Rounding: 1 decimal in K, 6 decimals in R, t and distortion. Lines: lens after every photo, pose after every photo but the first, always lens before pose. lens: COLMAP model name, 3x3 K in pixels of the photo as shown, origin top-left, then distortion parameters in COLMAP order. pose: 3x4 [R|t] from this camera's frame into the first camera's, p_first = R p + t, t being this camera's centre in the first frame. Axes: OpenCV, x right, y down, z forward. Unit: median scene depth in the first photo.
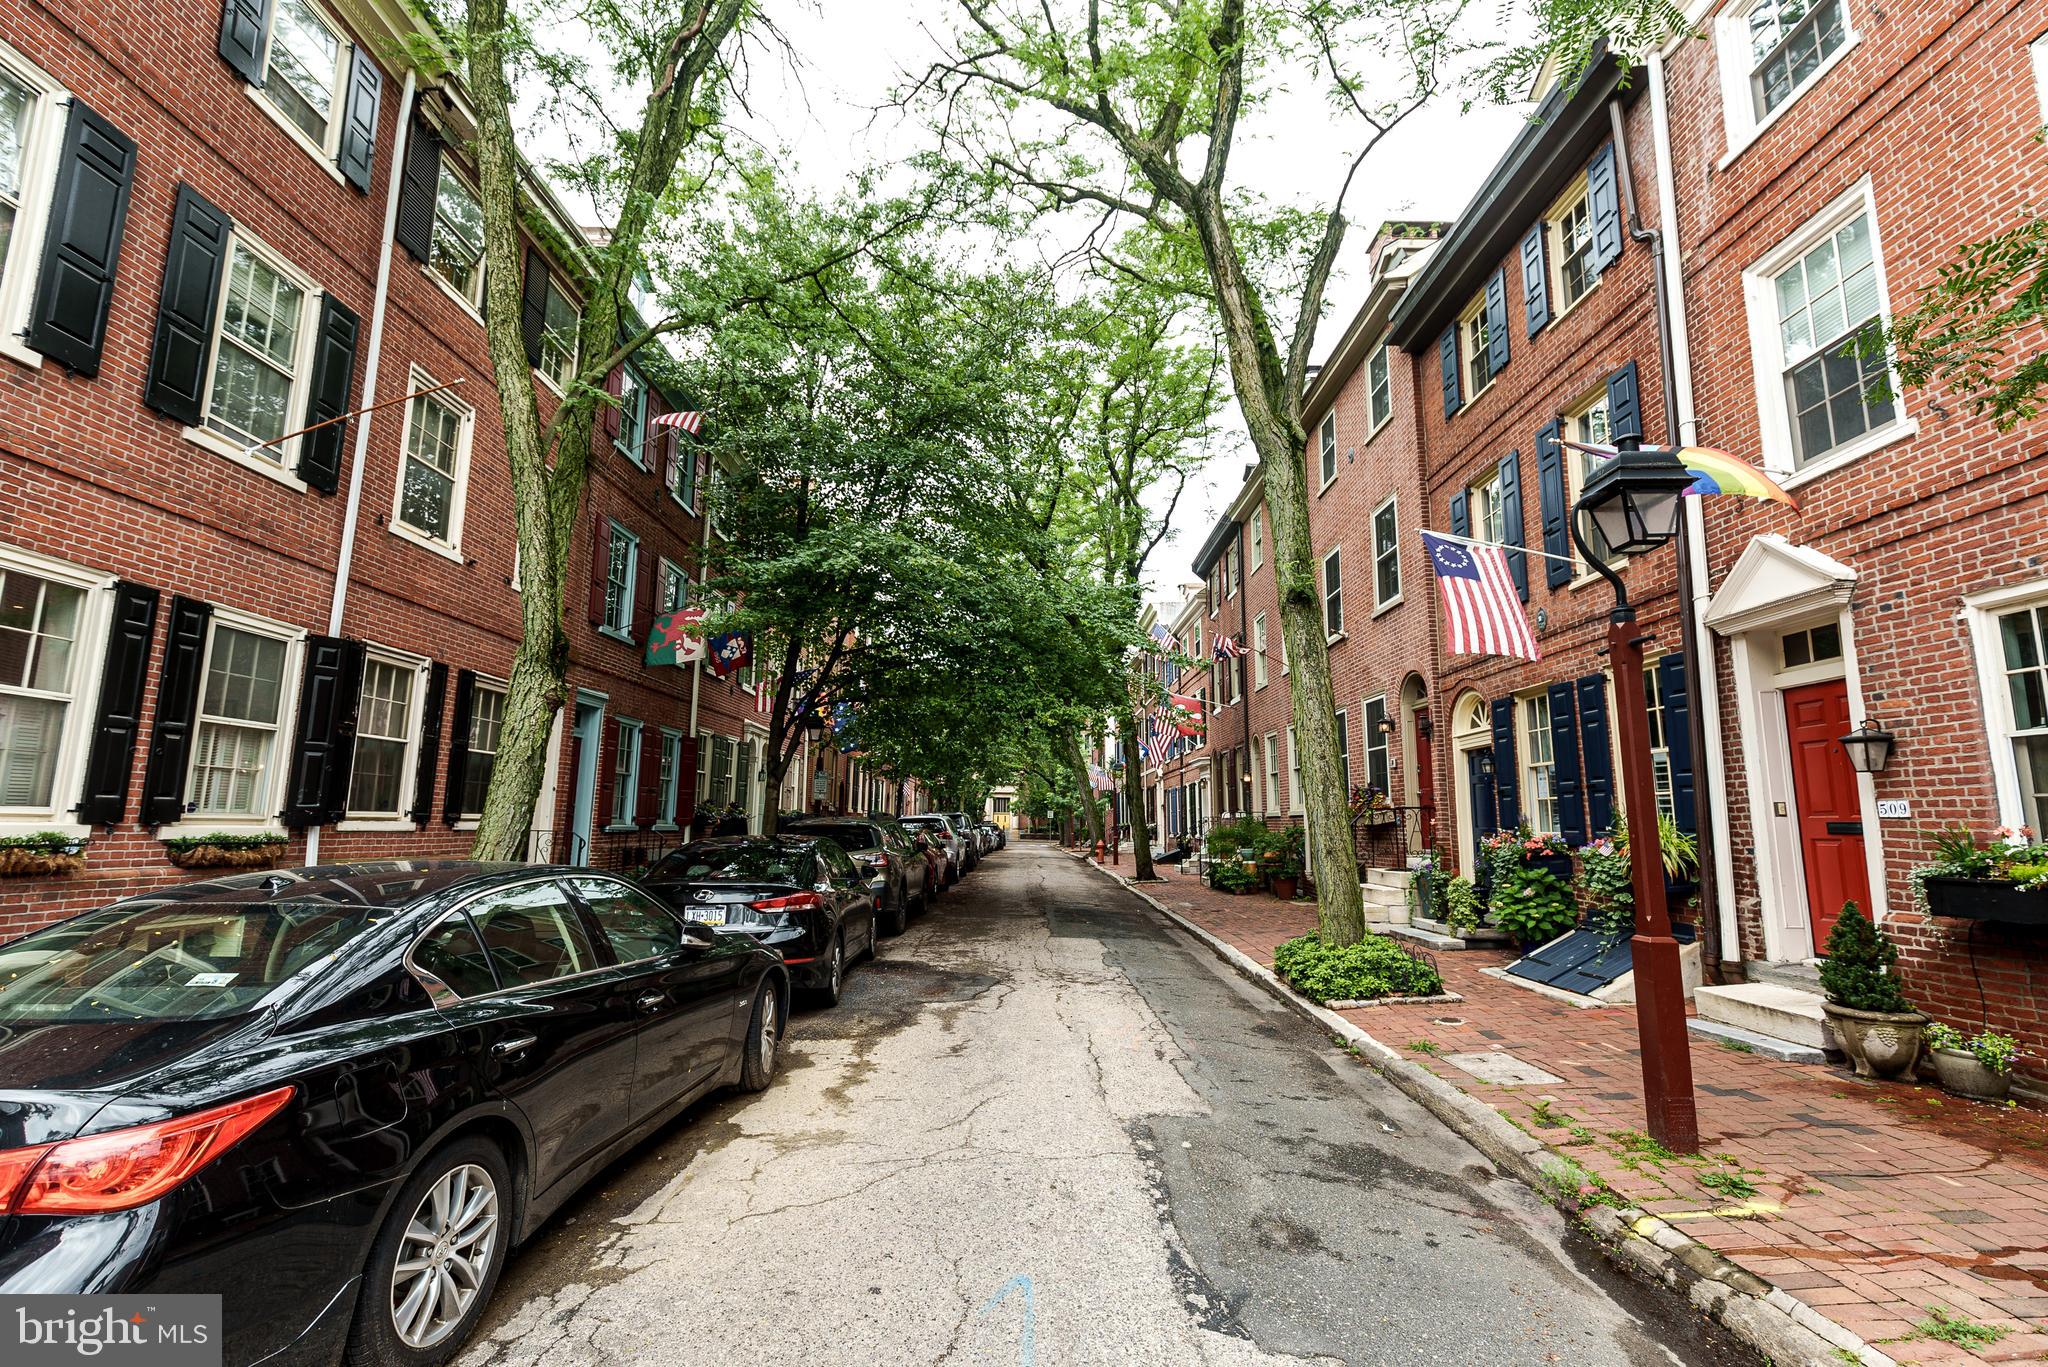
lens RADIAL K [[943.1, 0, 1032.2], [0, 943.1, 667.1], [0, 0, 1]] dist [-0.000221, -0.000626]
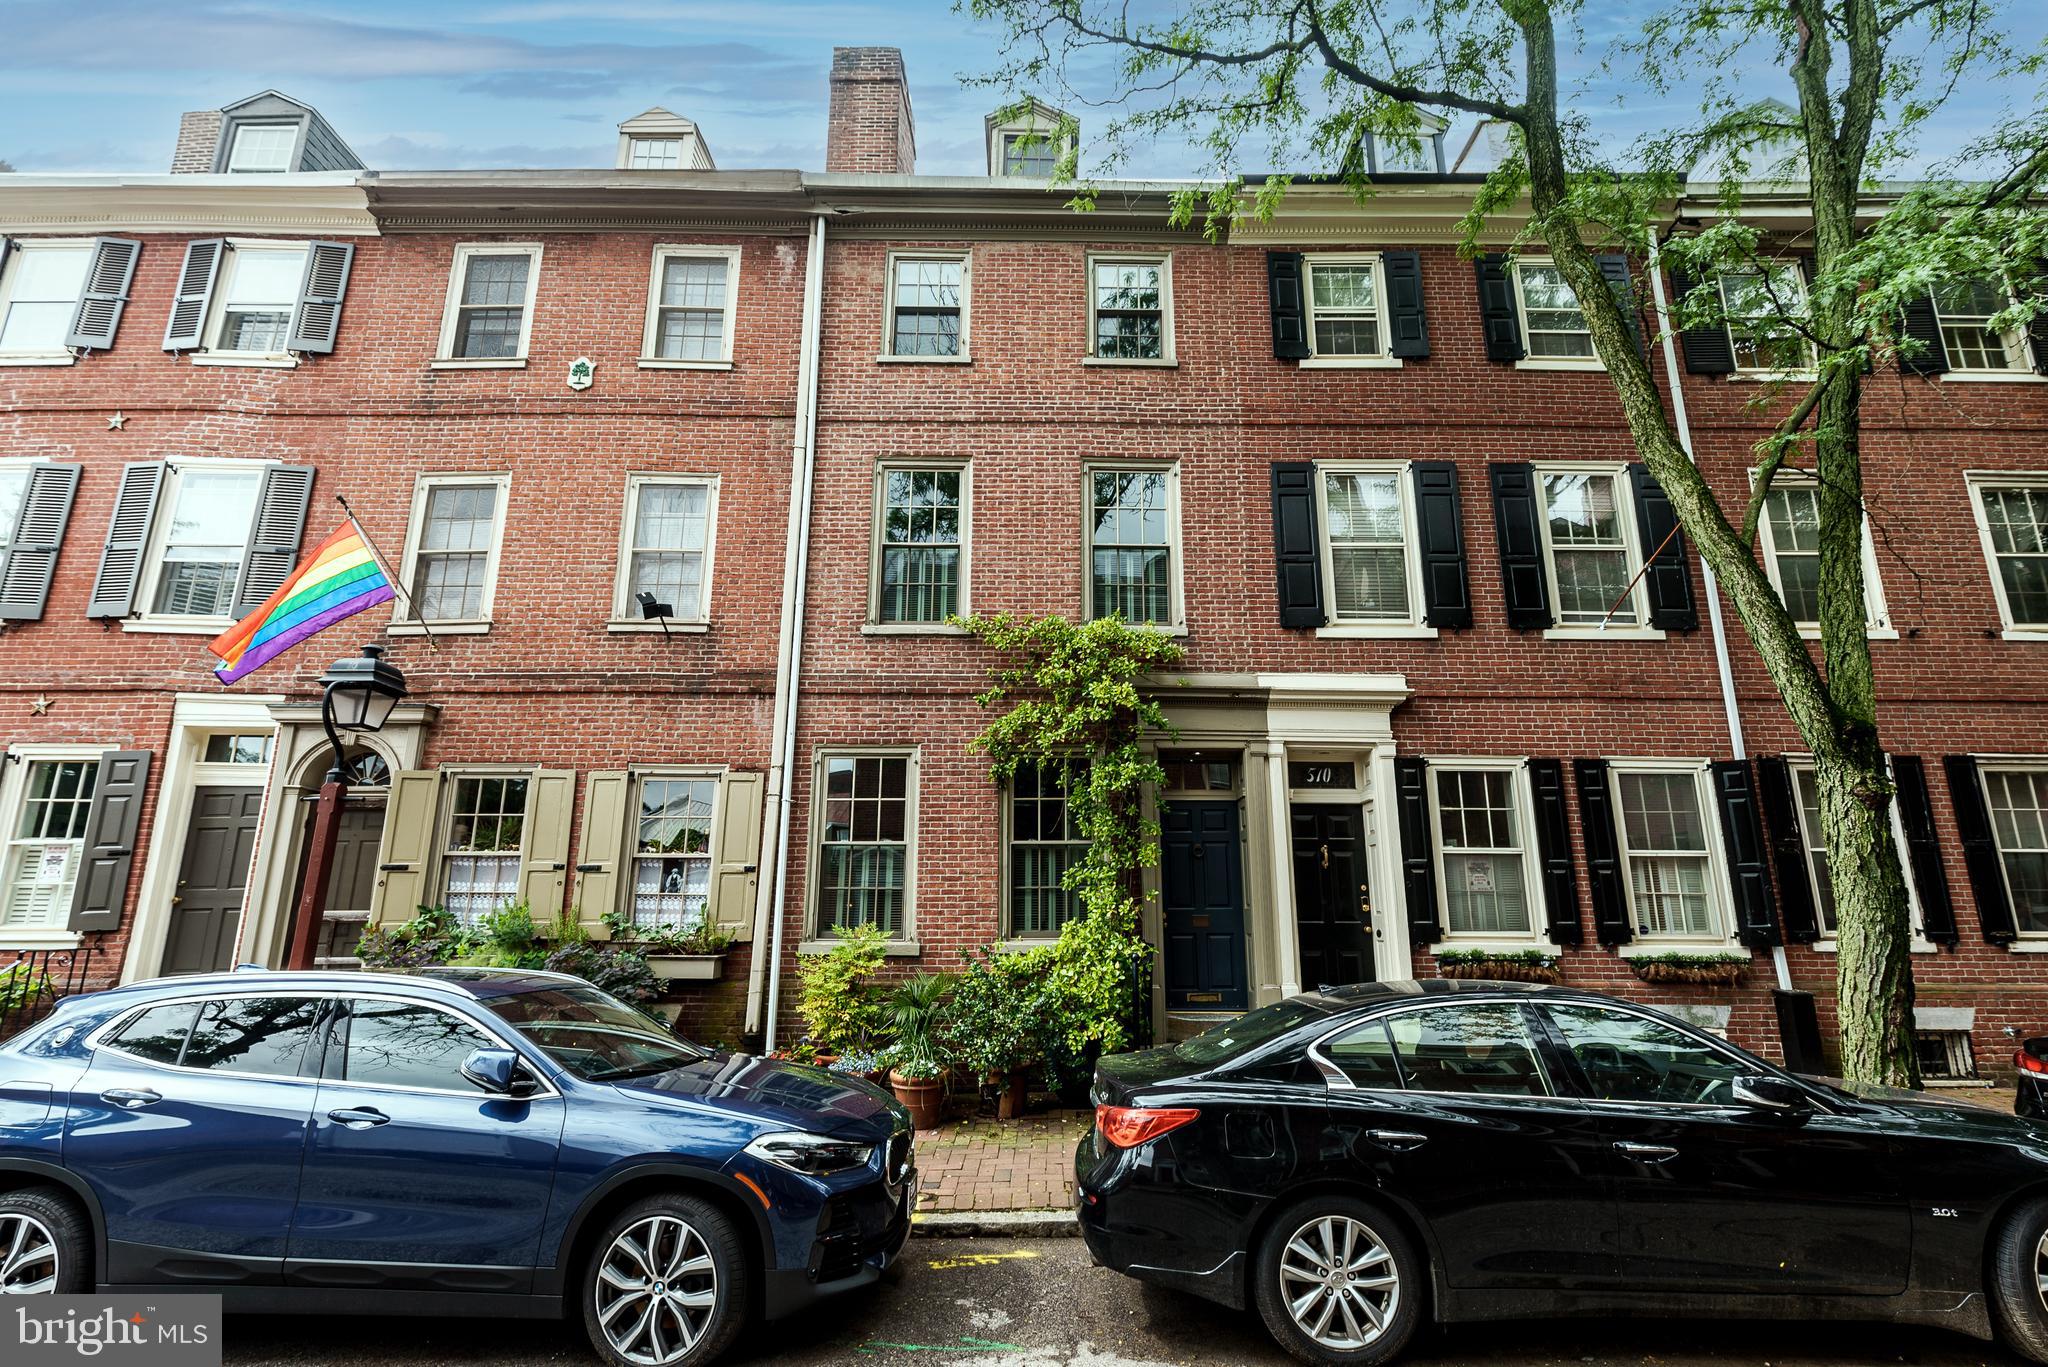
lens RADIAL K [[943.1, 0, 1032.2], [0, 943.1, 667.1], [0, 0, 1]] dist [-0.000221, -0.000626]
pose [[-0.030834, -0.275505, -0.960805, 0.360991], [0.163093, 0.946992, -0.276778, 0.038082], [0.986129, -0.165235, 0.015733, 0.274030]]
